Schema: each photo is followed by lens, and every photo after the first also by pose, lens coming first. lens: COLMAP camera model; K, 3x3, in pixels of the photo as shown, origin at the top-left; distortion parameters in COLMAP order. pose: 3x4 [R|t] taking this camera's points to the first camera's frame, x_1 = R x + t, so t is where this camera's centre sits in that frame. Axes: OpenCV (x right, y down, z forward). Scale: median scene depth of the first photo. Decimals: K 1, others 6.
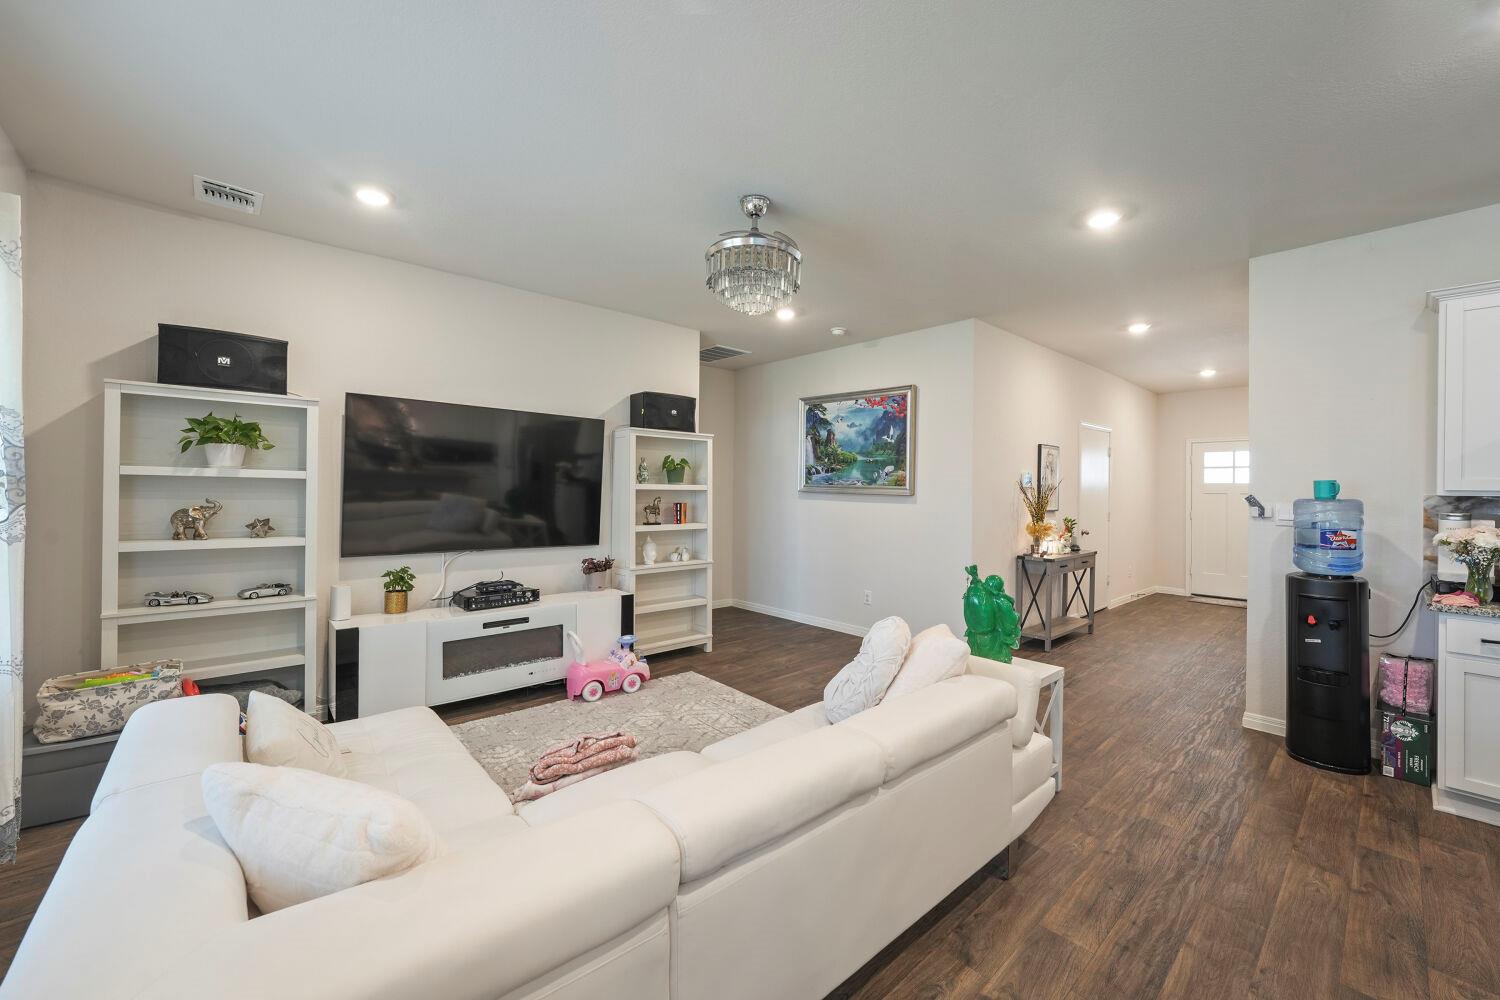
lens RADIAL K [[599.3, 0, 752.5], [0, 599.3, 487.3], [0, 0, 1]] dist [-0.000308, 0.000273]
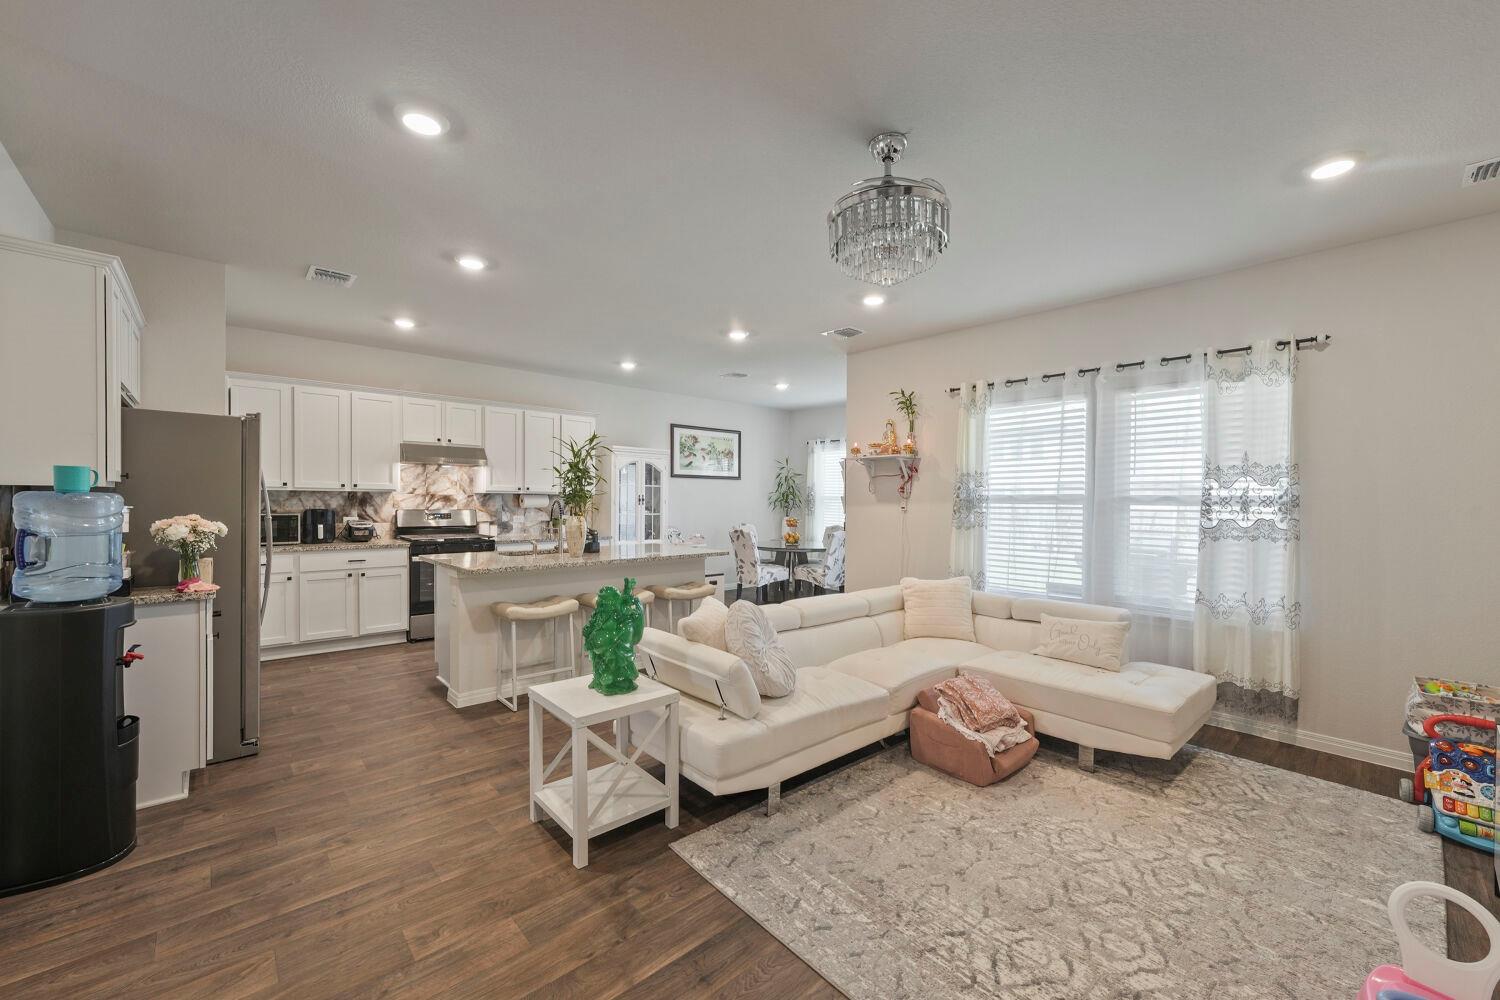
lens RADIAL K [[582.6, 0, 748.3], [0, 582.6, 514.1], [0, 0, 1]] dist [0.000753, 0.000139]
pose [[-0.999643, -0.025610, -0.007611, 0.163107], [-0.025782, 0.999395, 0.023344, 0.007687], [0.007009, 0.023532, -0.999699, 1.509282]]
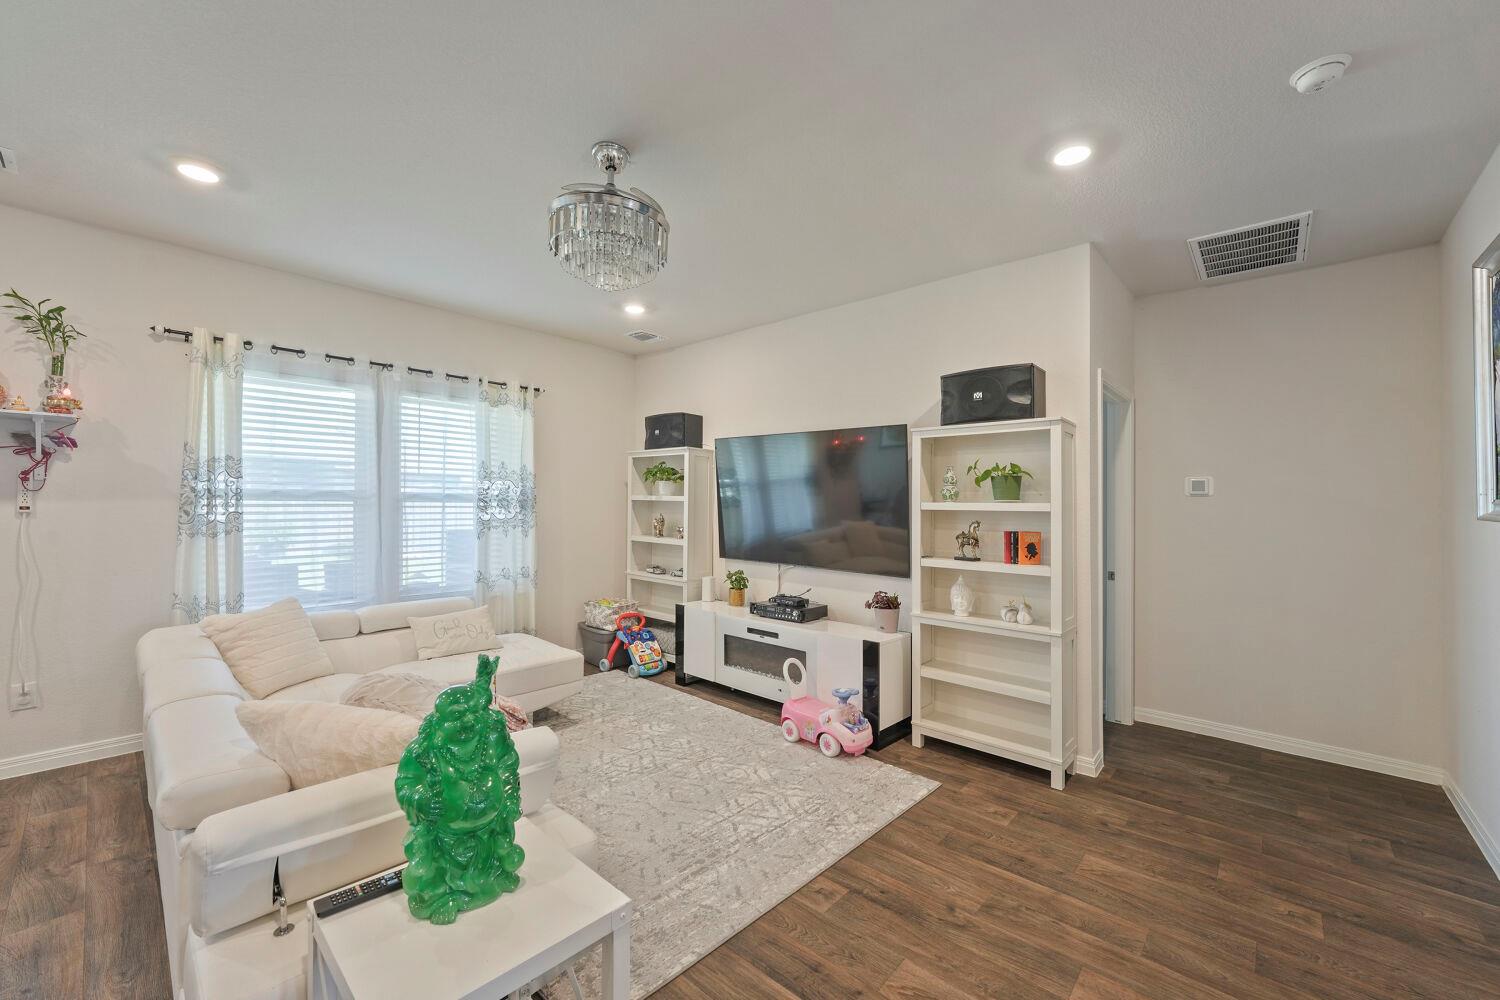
lens RADIAL K [[589.5, 0, 744.0], [0, 589.5, 492.0], [0, 0, 1]] dist [-0.024816, 0.011696]
pose [[0.089303, -0.035076, -0.995387, 0.690474], [-0.011138, 0.999282, -0.036213, 0.013232], [0.995942, 0.014320, 0.088848, 0.929400]]
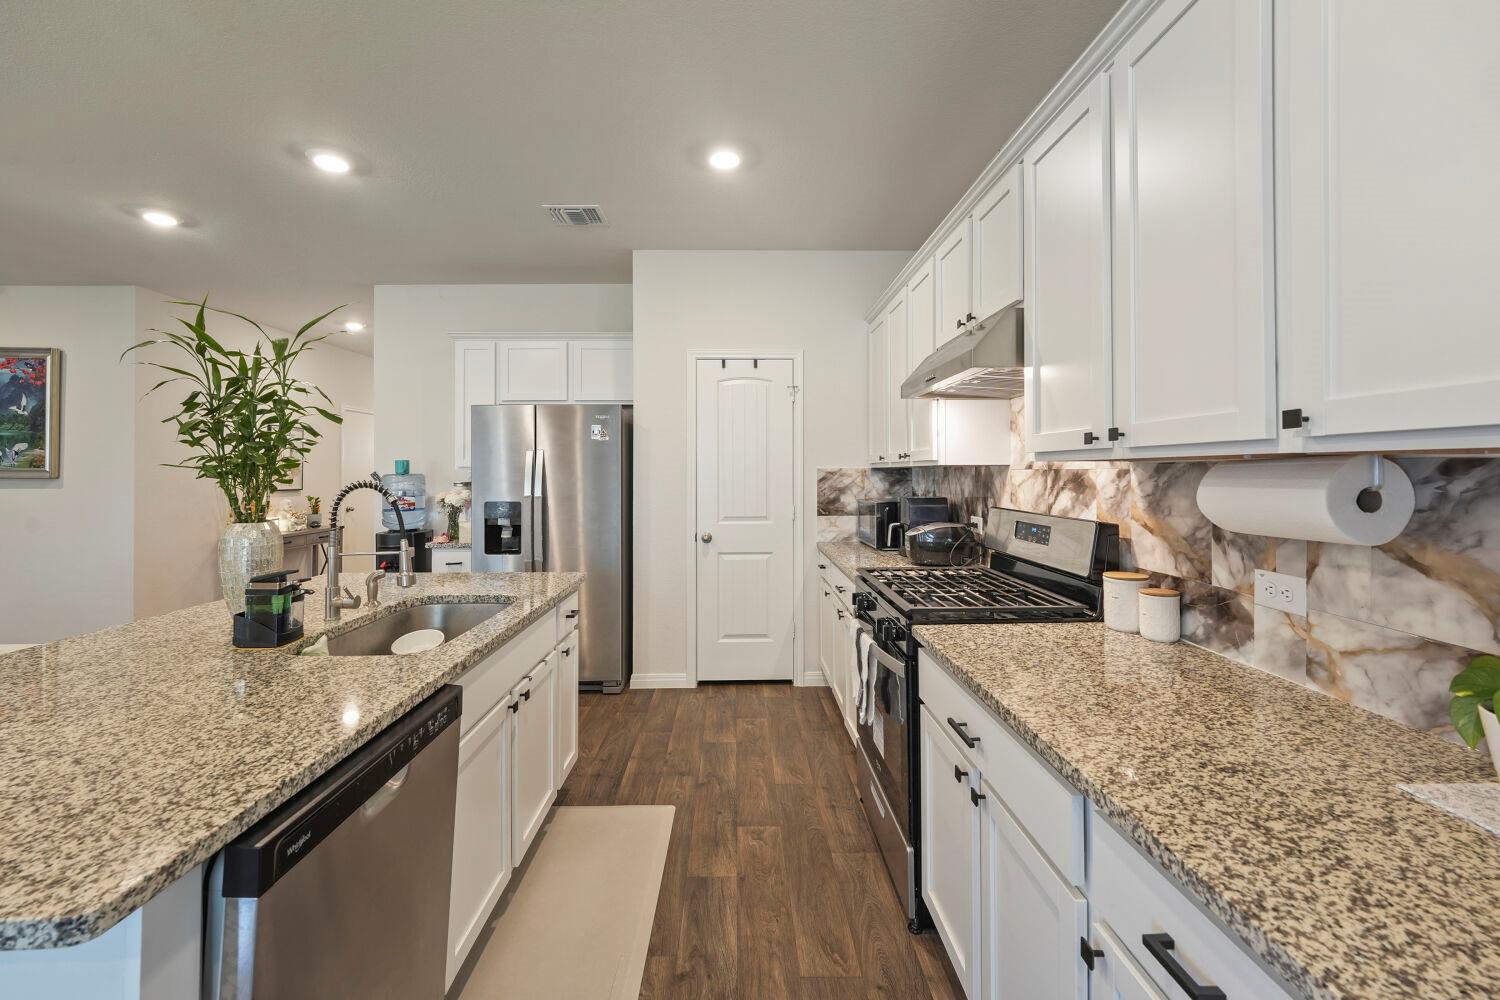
lens RADIAL K [[592.2, 0, 747.1], [0, 592.2, 458.8], [0, 0, 1]] dist [0.001021, 0.000309]
pose [[0.655996, 0.000788, 0.754764, 0.408146], [0.010079, 0.999901, -0.009804, 0.005282], [-0.754697, 0.014039, 0.655923, -0.428387]]
